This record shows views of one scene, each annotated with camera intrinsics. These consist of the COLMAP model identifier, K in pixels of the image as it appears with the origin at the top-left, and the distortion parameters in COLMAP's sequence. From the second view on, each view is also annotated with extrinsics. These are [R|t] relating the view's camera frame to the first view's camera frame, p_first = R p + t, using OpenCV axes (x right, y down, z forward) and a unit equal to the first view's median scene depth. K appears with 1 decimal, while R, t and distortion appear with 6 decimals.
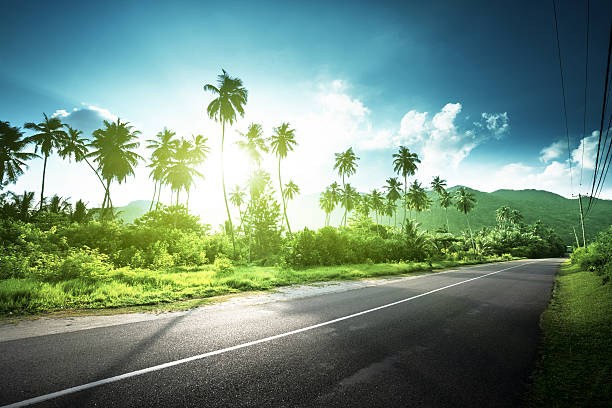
lens RADIAL K [[348.9, 0, 306.0], [0, 348.9, 204.0], [0, 0, 1]] dist [-0.054435, 0.001328]
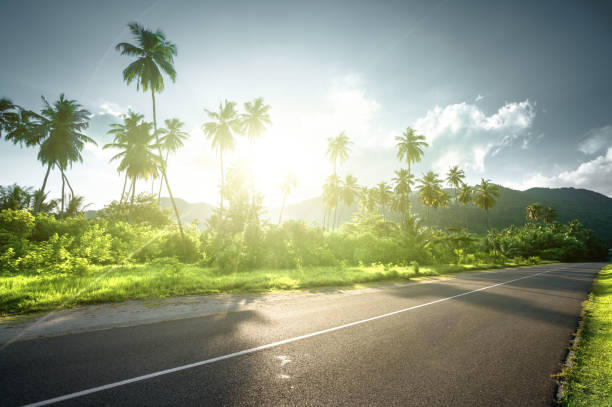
lens RADIAL K [[348.9, 0, 306.0], [0, 348.9, 203.5], [0, 0, 1]] dist [-0.054435, 0.001328]
pose [[0.996922, 0.004259, -0.078278, 0.115404], [-0.004184, 0.999991, 0.001127, 0.020098], [0.078282, -0.000796, 0.996931, 0.148276]]
